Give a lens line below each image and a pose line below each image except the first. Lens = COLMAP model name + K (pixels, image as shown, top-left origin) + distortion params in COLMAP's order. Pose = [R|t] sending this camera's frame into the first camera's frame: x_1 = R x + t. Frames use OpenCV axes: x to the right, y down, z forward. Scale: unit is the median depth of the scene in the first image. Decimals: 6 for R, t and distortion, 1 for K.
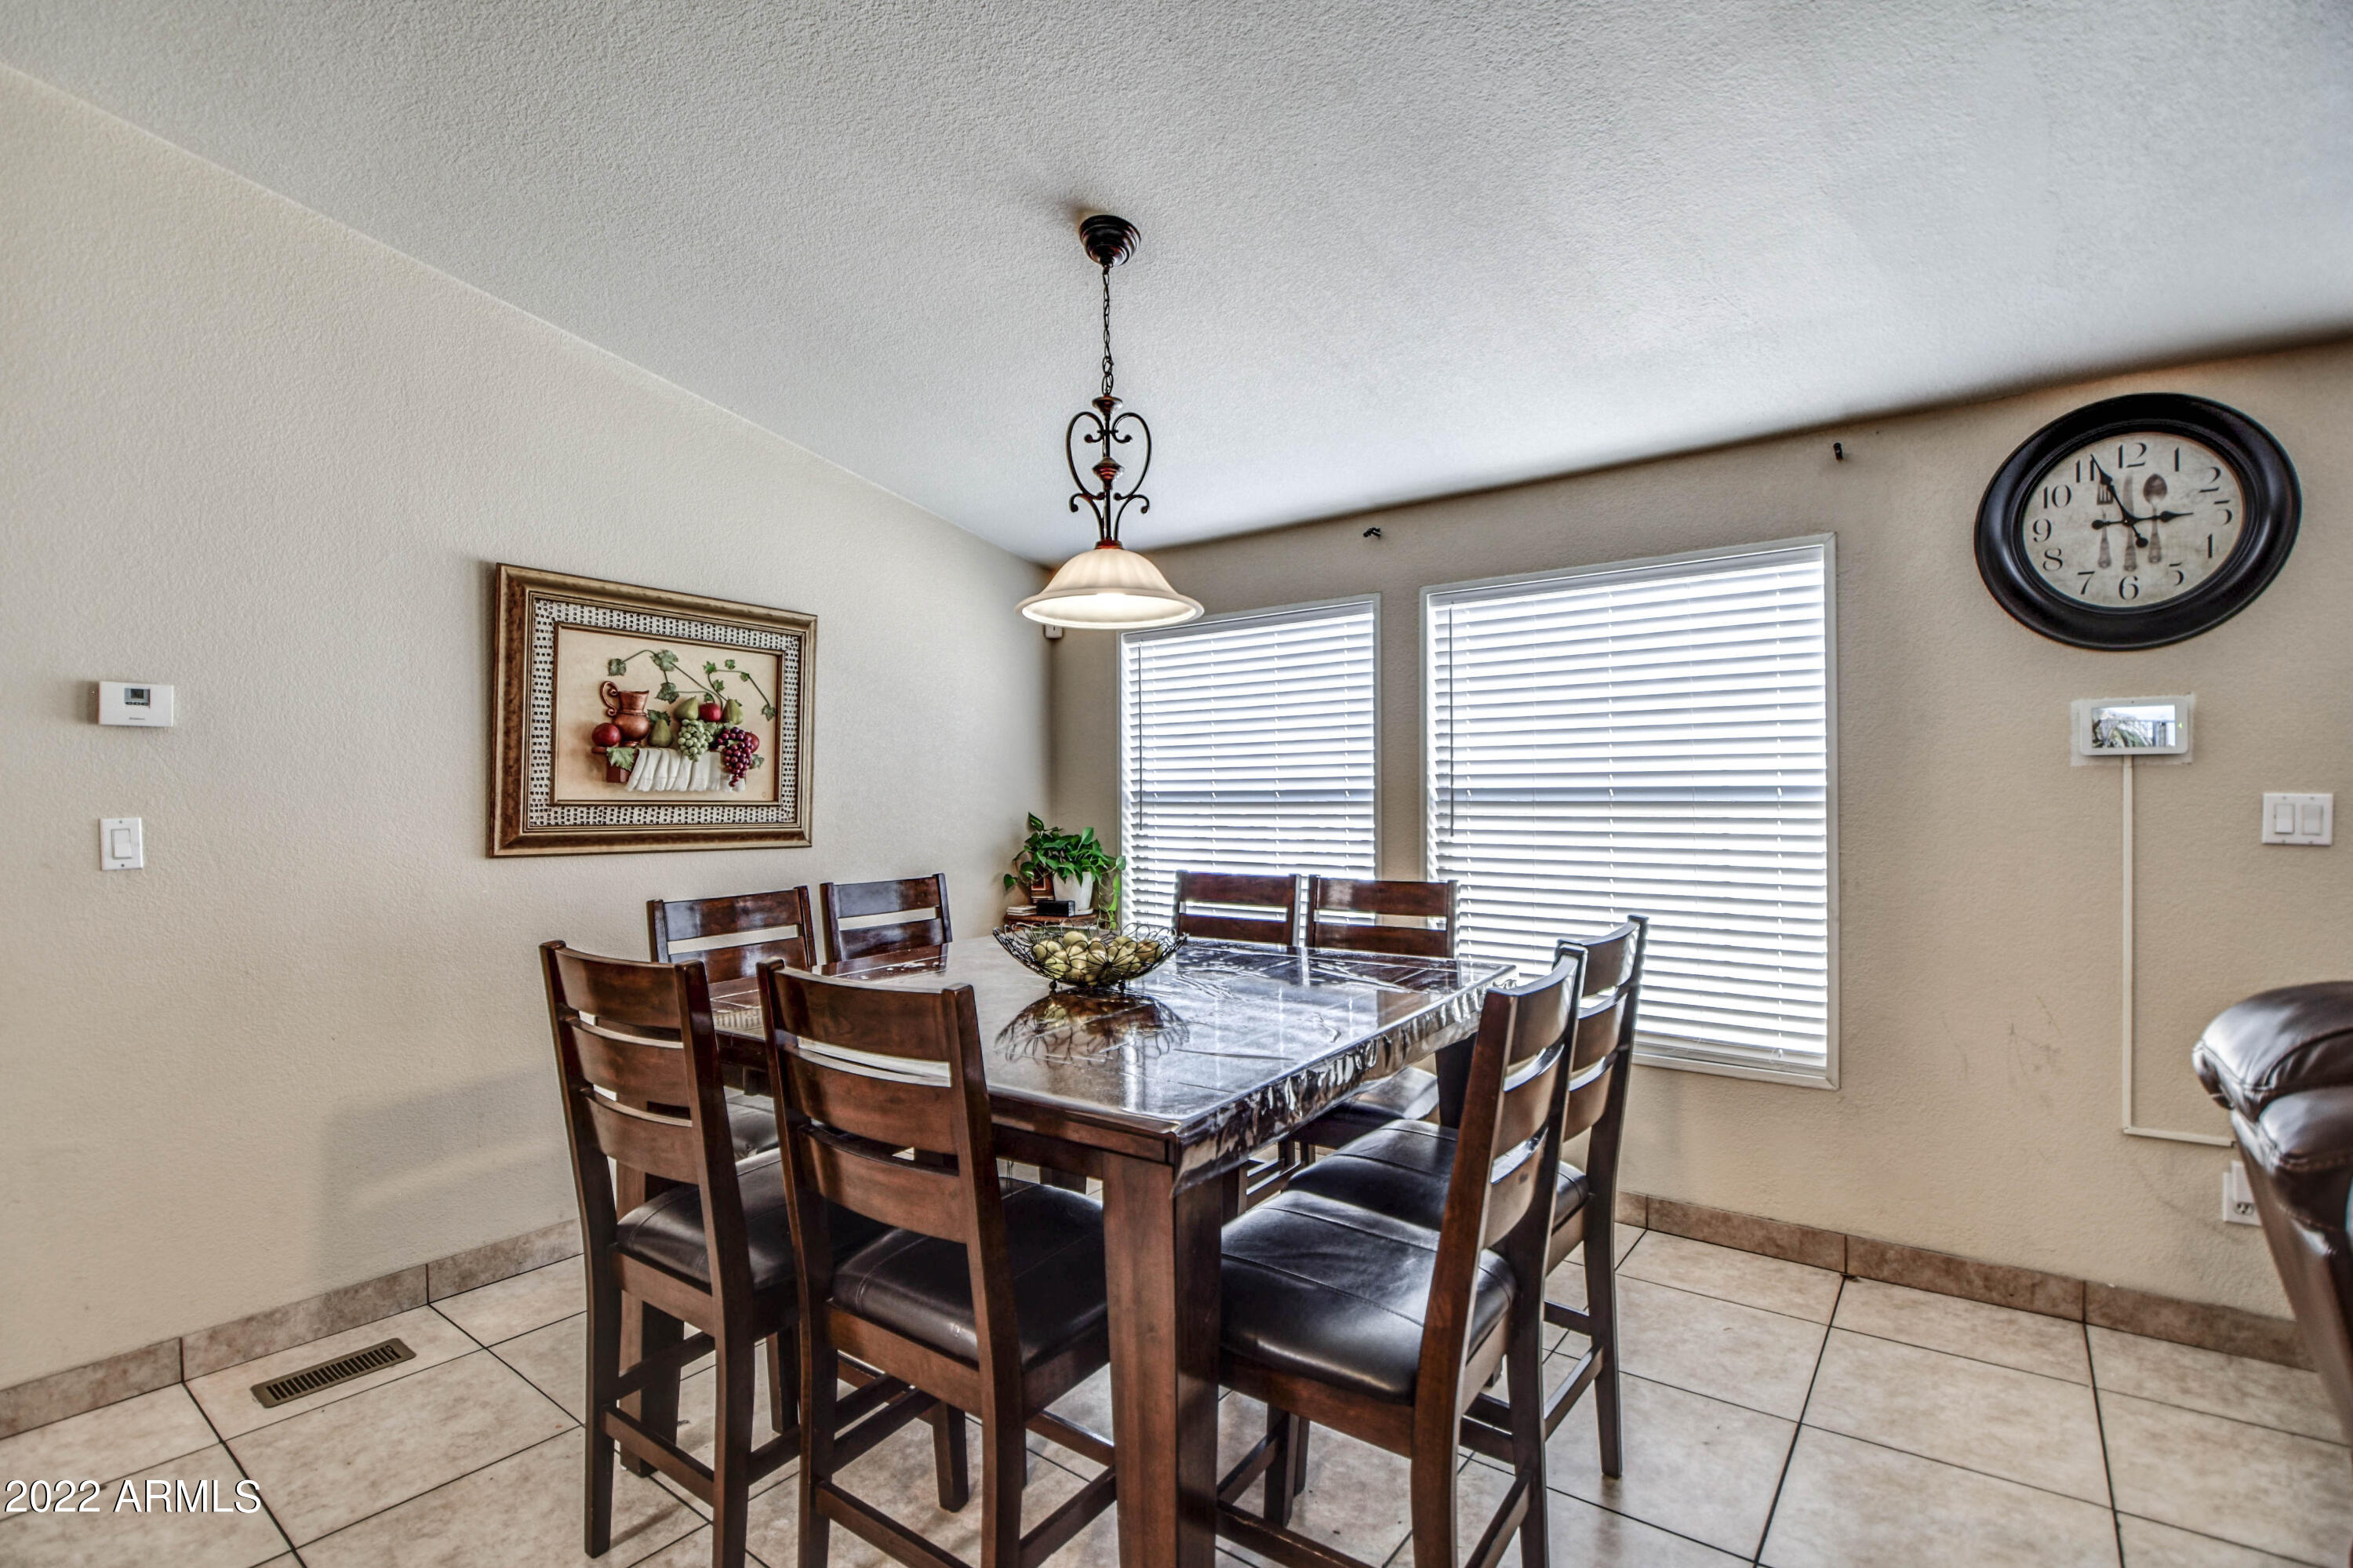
lens RADIAL K [[1060.3, 0, 1175.6], [0, 1060.3, 777.5], [0, 0, 1]] dist [0.013266, -0.025802]
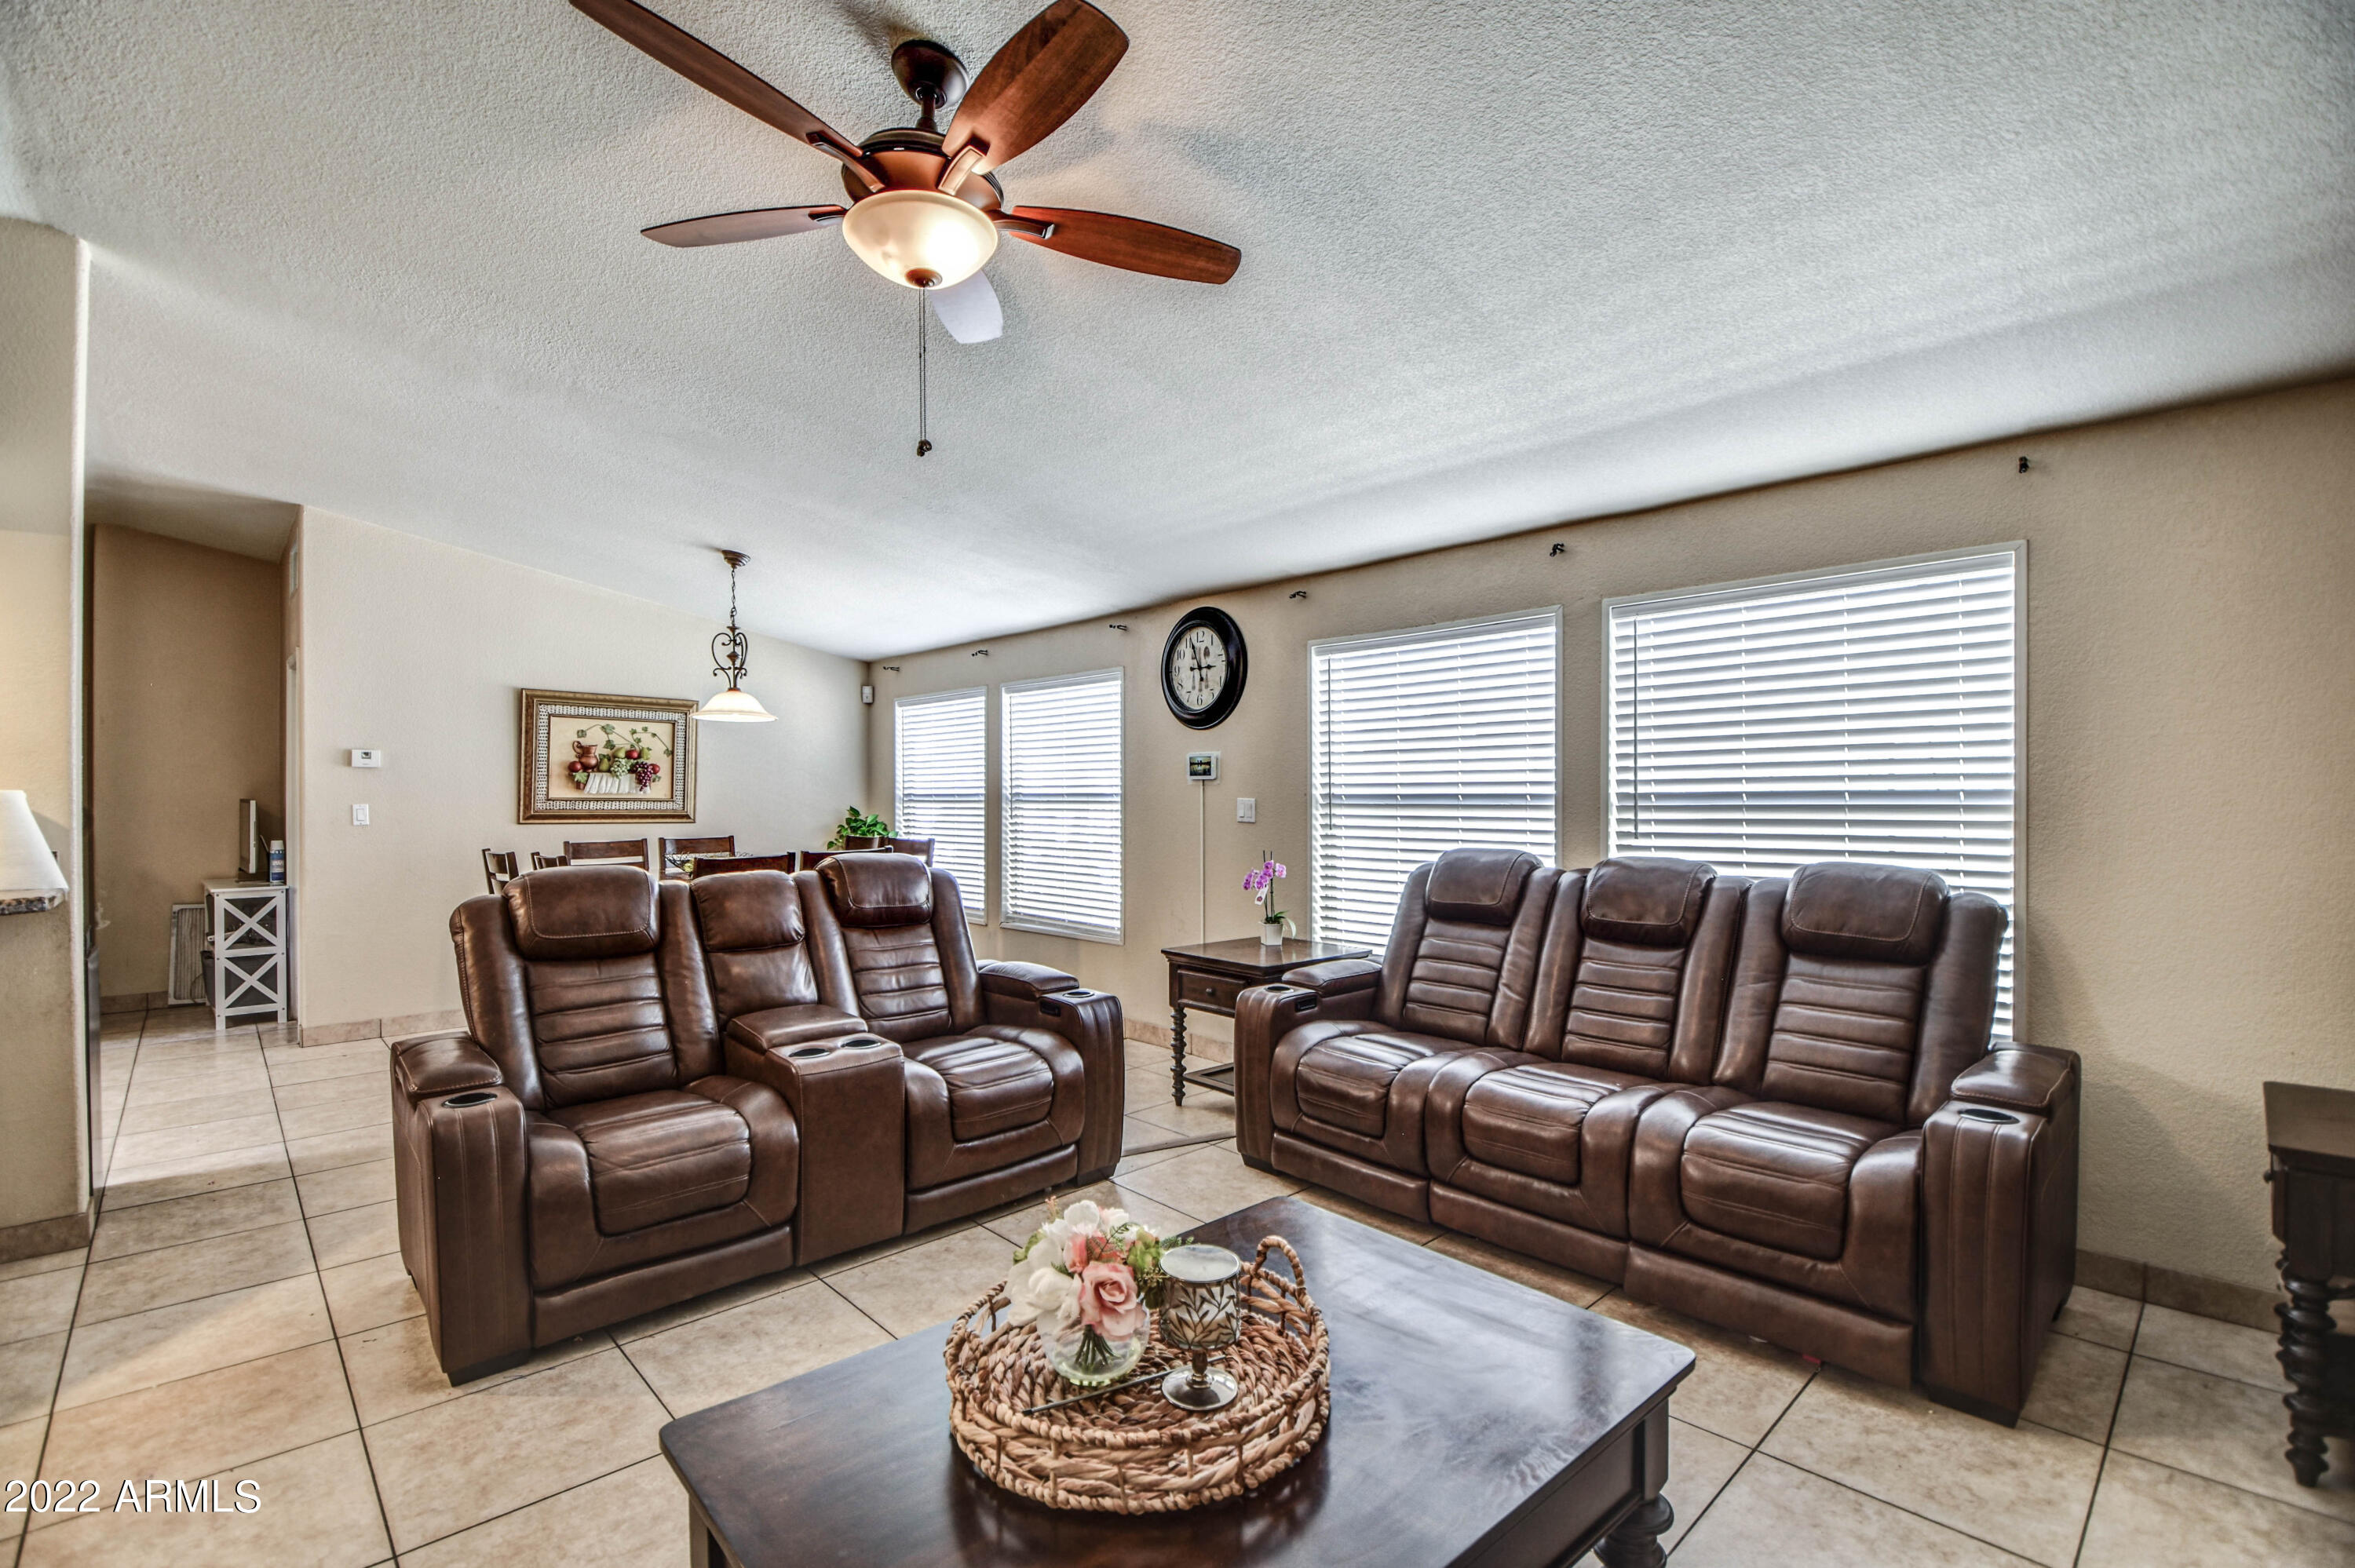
lens RADIAL K [[1008.2, 0, 1243.5], [0, 1008.2, 794.7], [0, 0, 1]] dist [-0.040692, -0.000025]
pose [[0.992197, 0.004585, -0.124593, 0.961006], [-0.002886, 0.999900, 0.013815, -0.014029], [0.124644, -0.013348, 0.992112, -0.733783]]
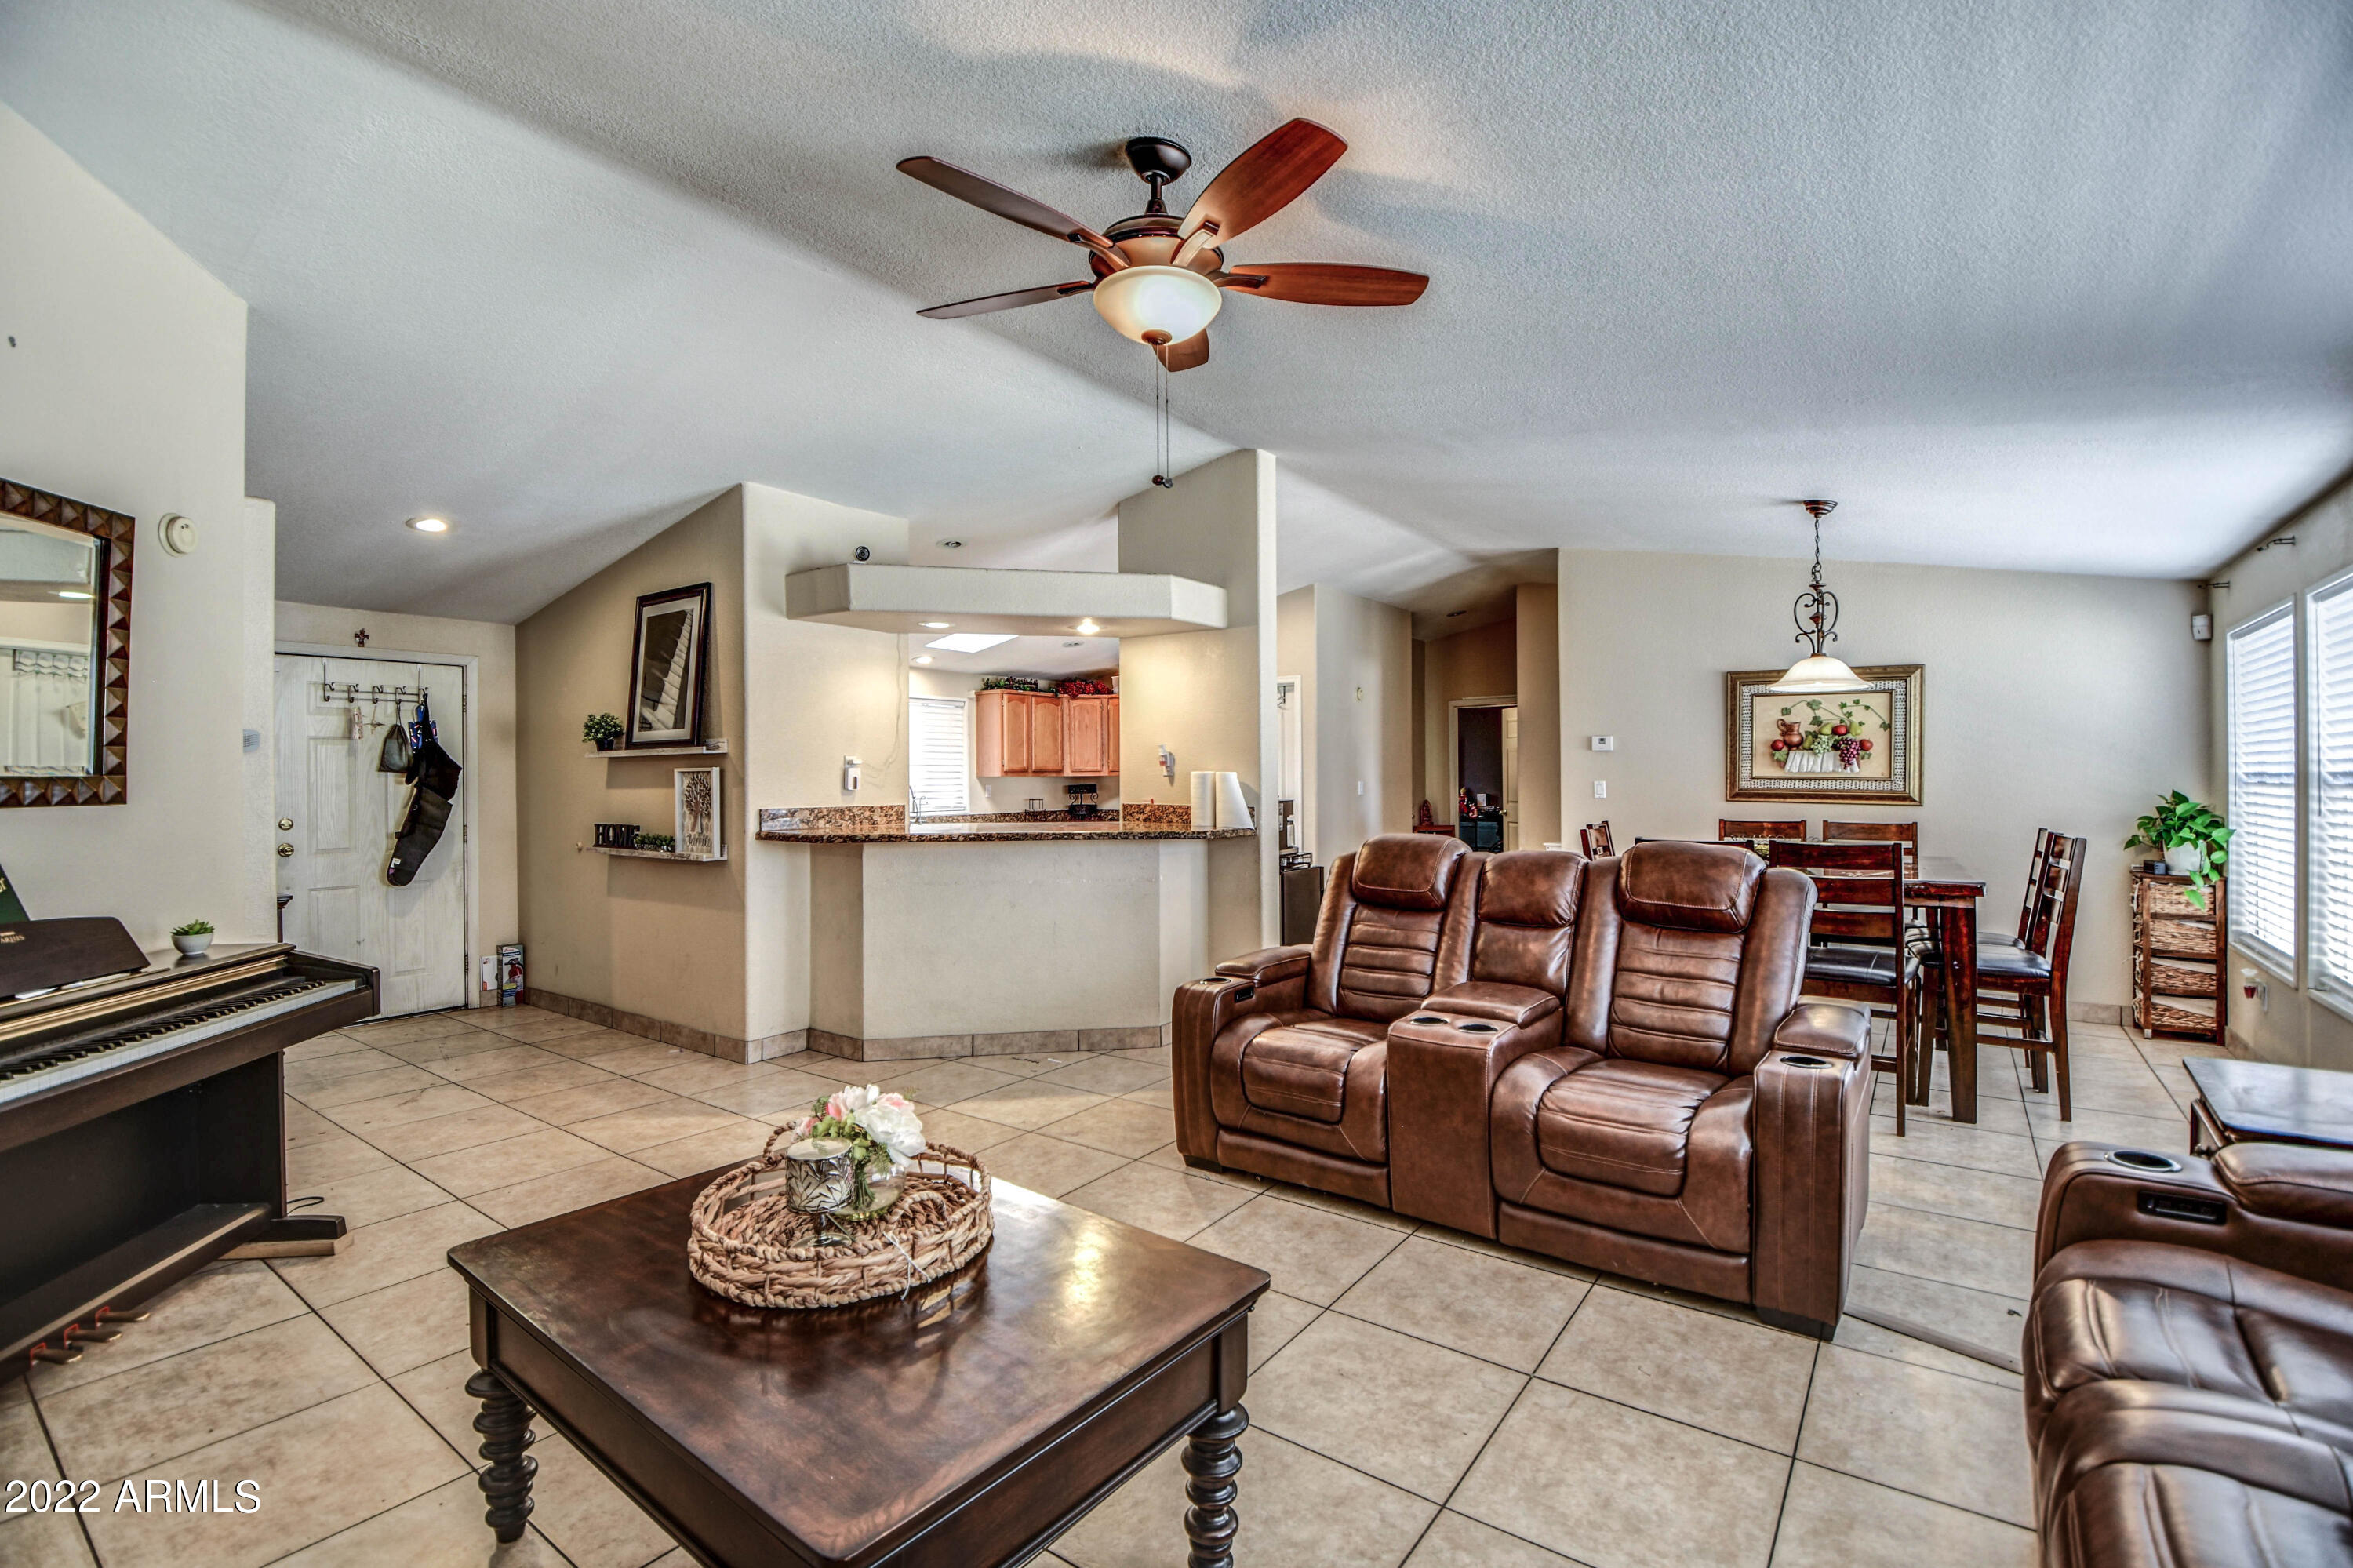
lens RADIAL K [[1042.9, 0, 1163.8], [0, 1042.9, 776.3], [0, 0, 1]] dist [-0.001319, -0.016577]
pose [[0.009877, 0.009188, -0.999909, 1.401252], [0.014563, 0.999850, 0.009331, -0.014018], [0.999845, -0.014654, 0.009741, -0.210910]]
